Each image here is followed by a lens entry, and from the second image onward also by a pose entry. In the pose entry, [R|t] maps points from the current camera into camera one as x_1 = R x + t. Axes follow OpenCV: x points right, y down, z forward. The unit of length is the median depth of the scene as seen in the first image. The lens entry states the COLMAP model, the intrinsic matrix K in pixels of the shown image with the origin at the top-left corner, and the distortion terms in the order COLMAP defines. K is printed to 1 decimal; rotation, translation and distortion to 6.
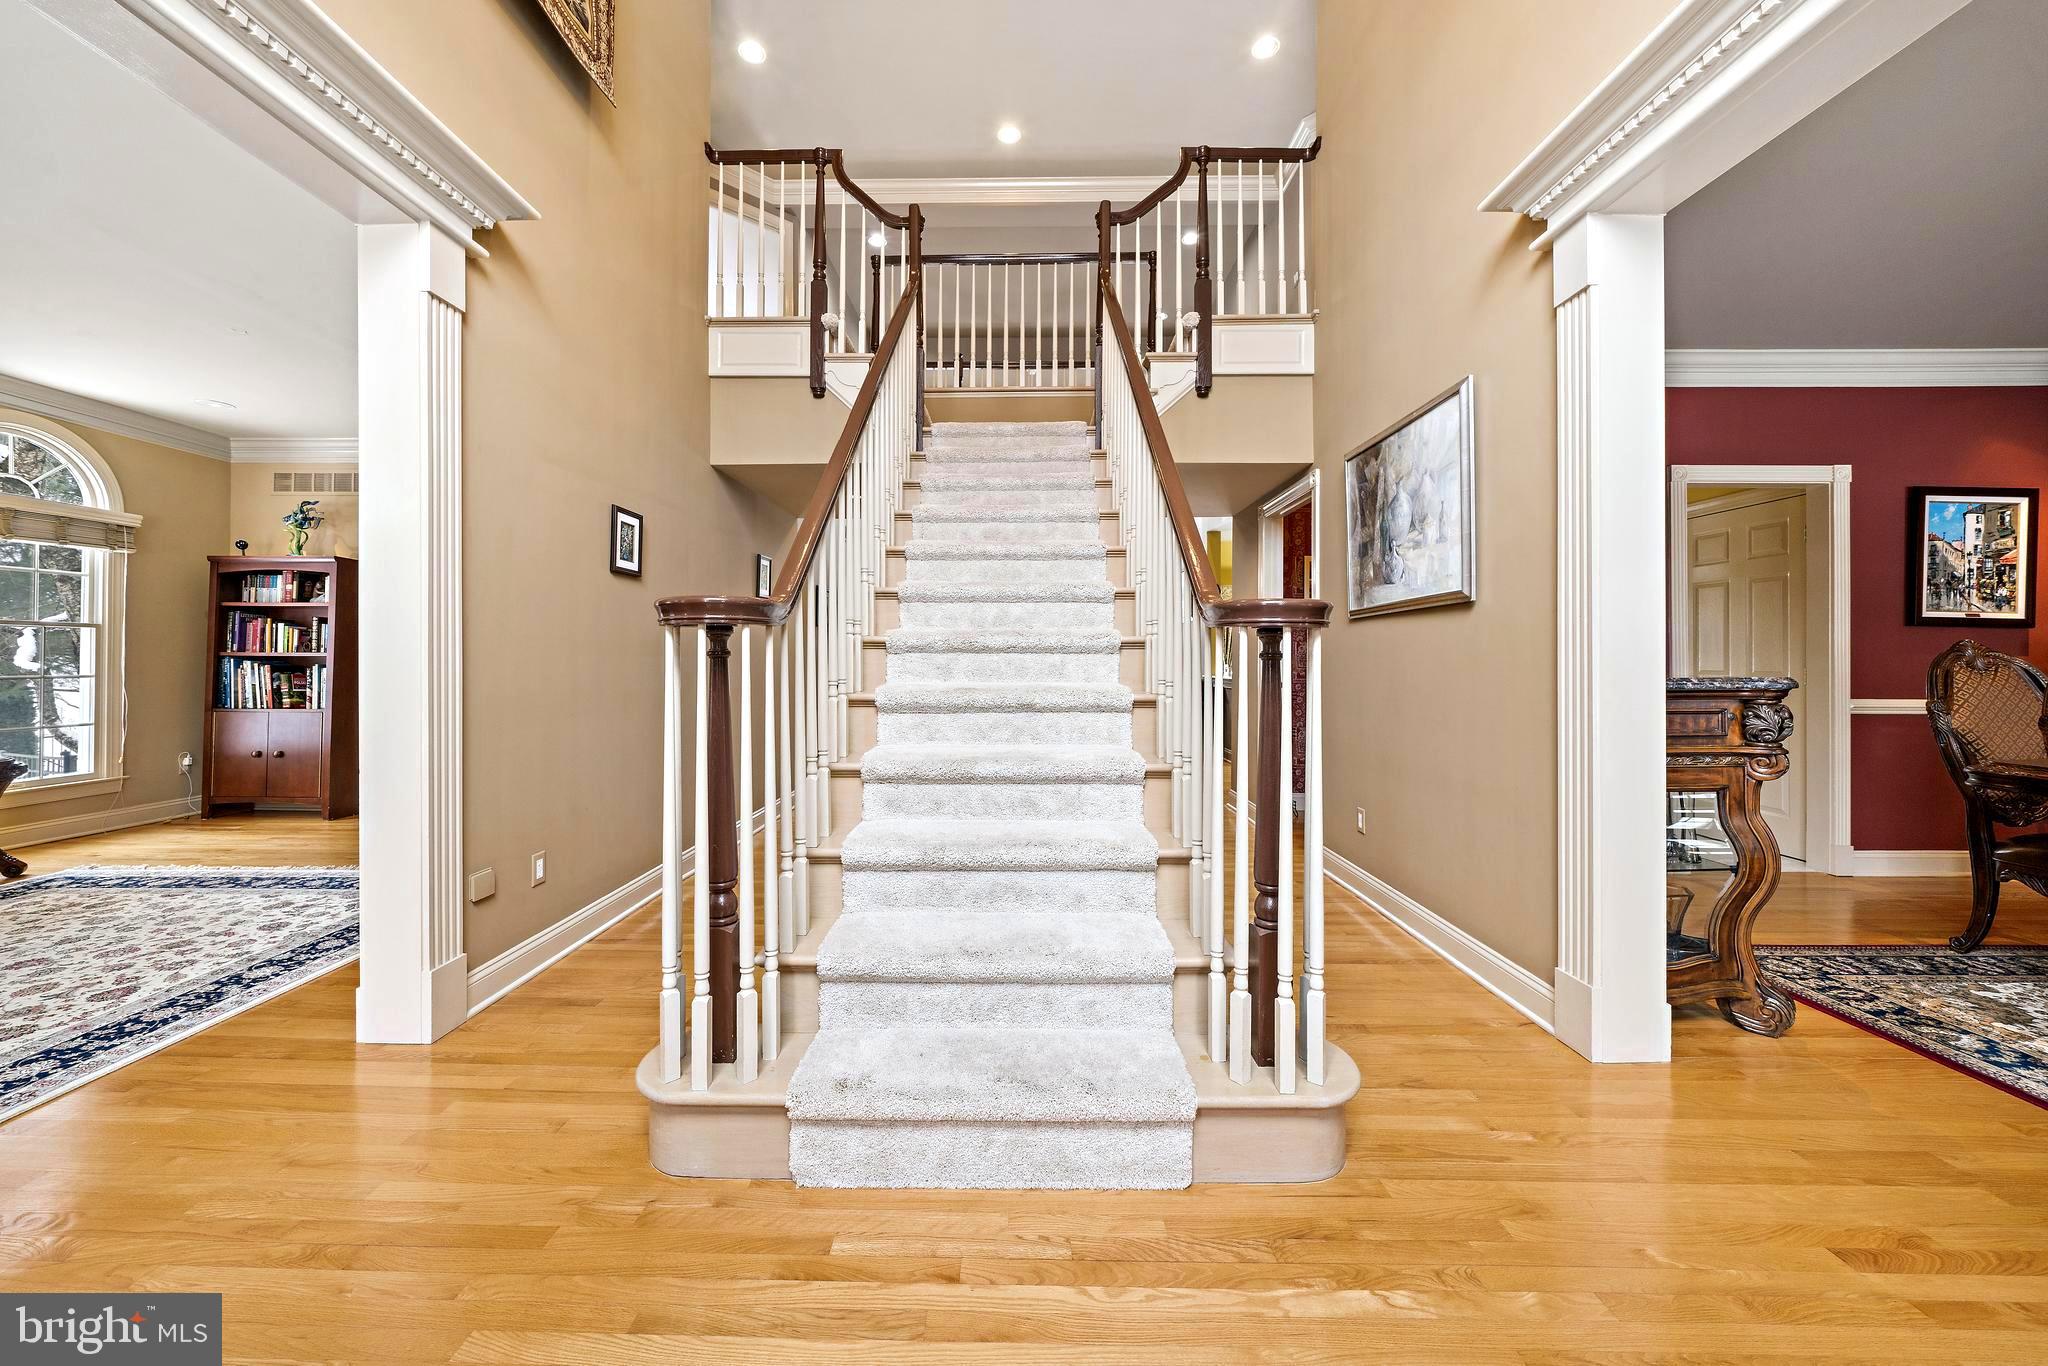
lens RADIAL K [[744.9, 0, 992.8], [0, 744.9, 653.8], [0, 0, 1]] dist [-0.000494, 0.000315]
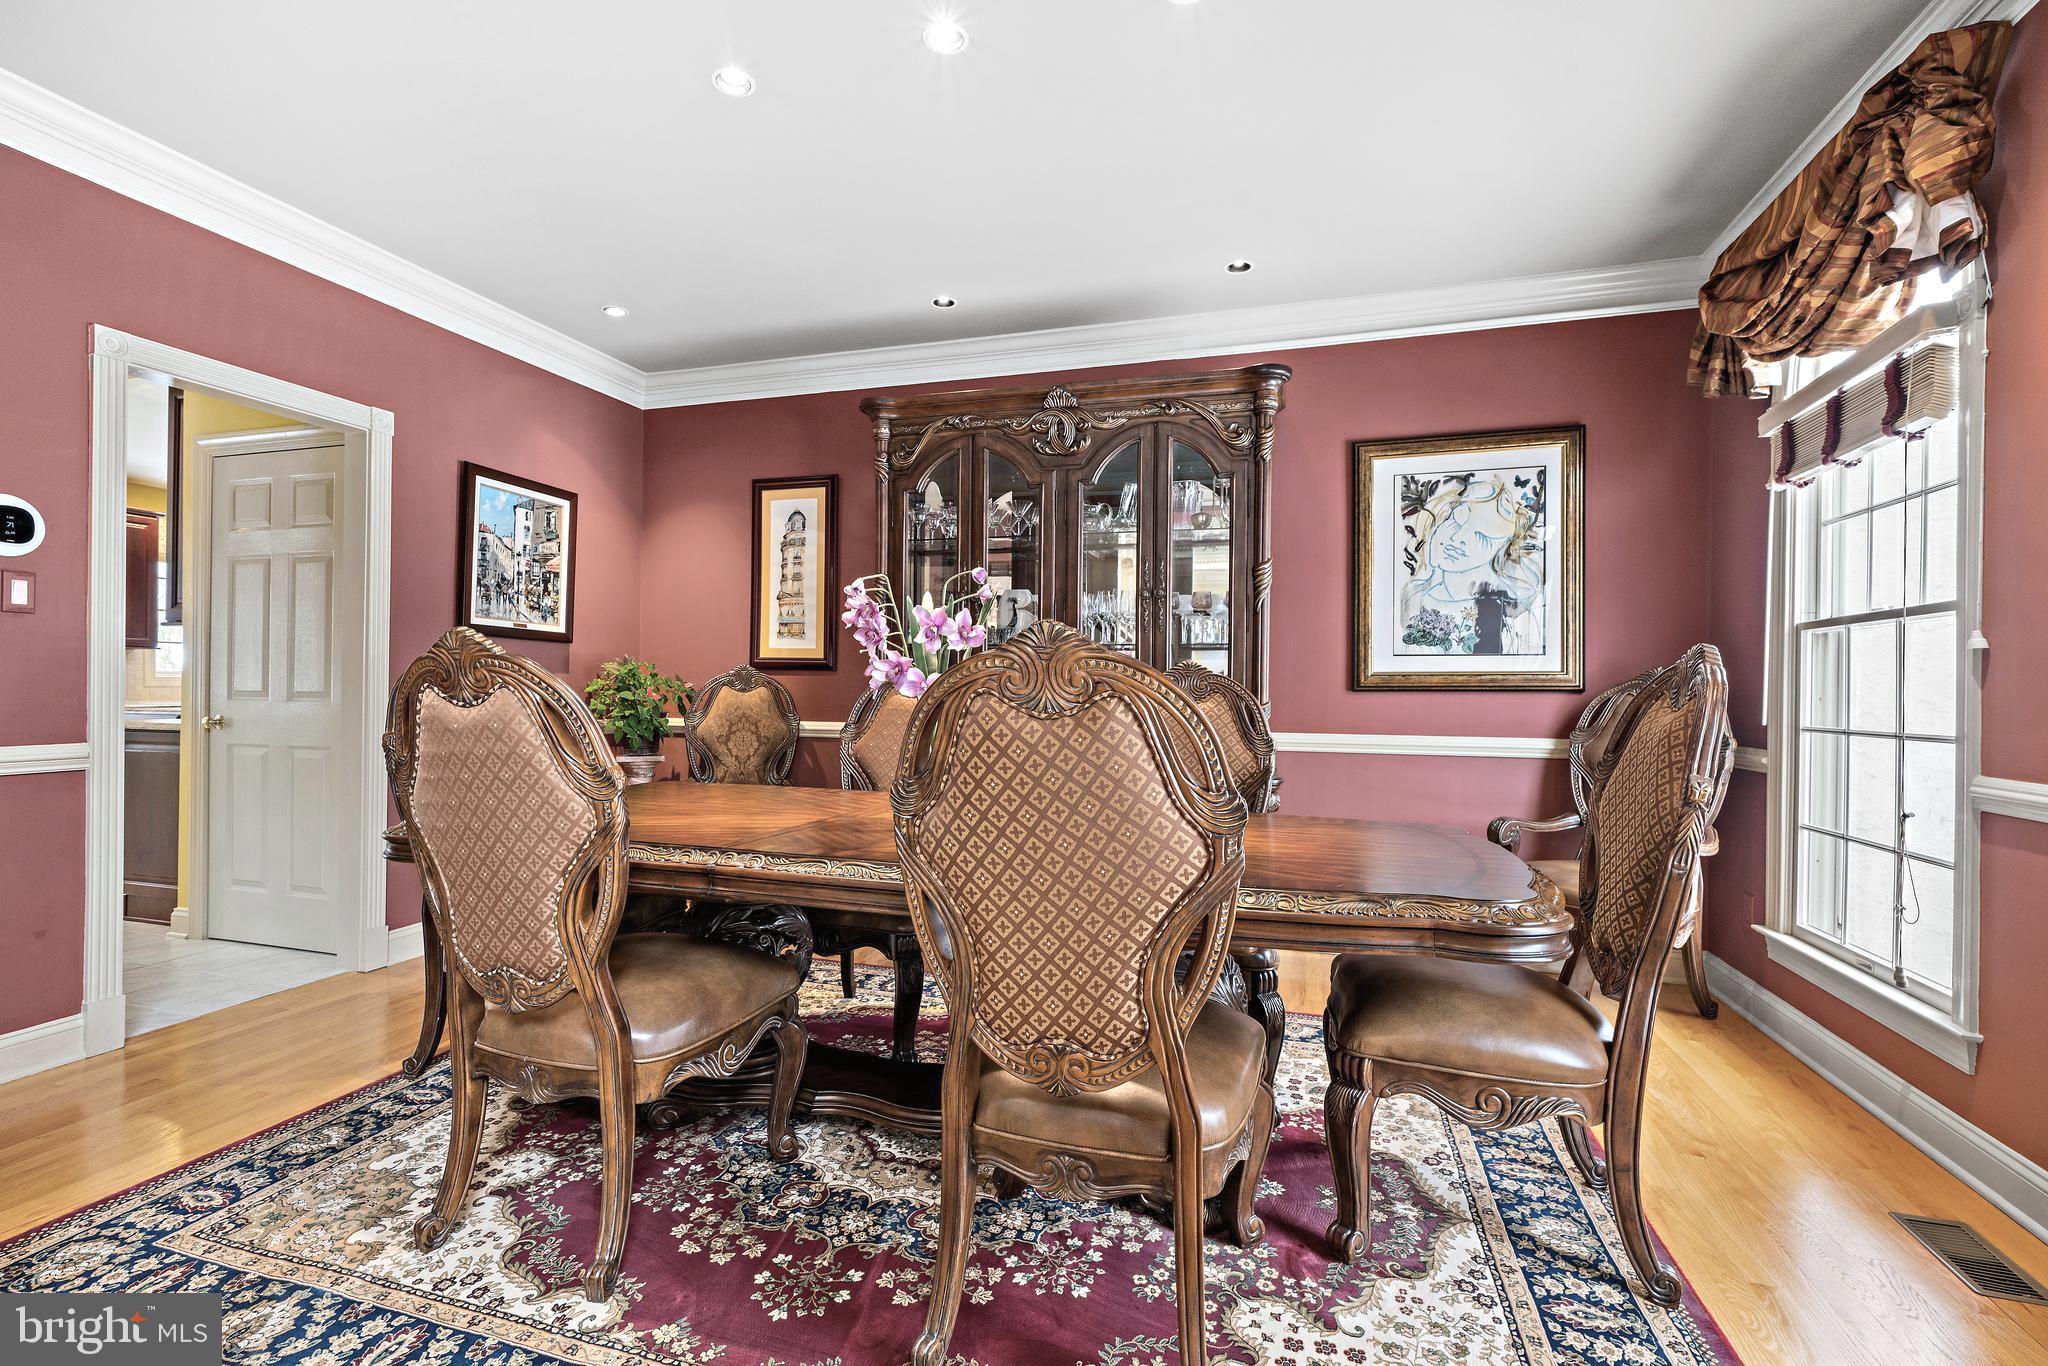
lens RADIAL K [[946.6, 0, 1028.7], [0, 946.6, 683.2], [0, 0, 1]] dist [-0.001885, 0.001578]
pose [[0.271767, 0.003817, 0.962355, 0.347446], [-0.012795, 0.999918, -0.000353, 0.006846], [-0.962278, -0.012217, 0.271794, 0.109634]]
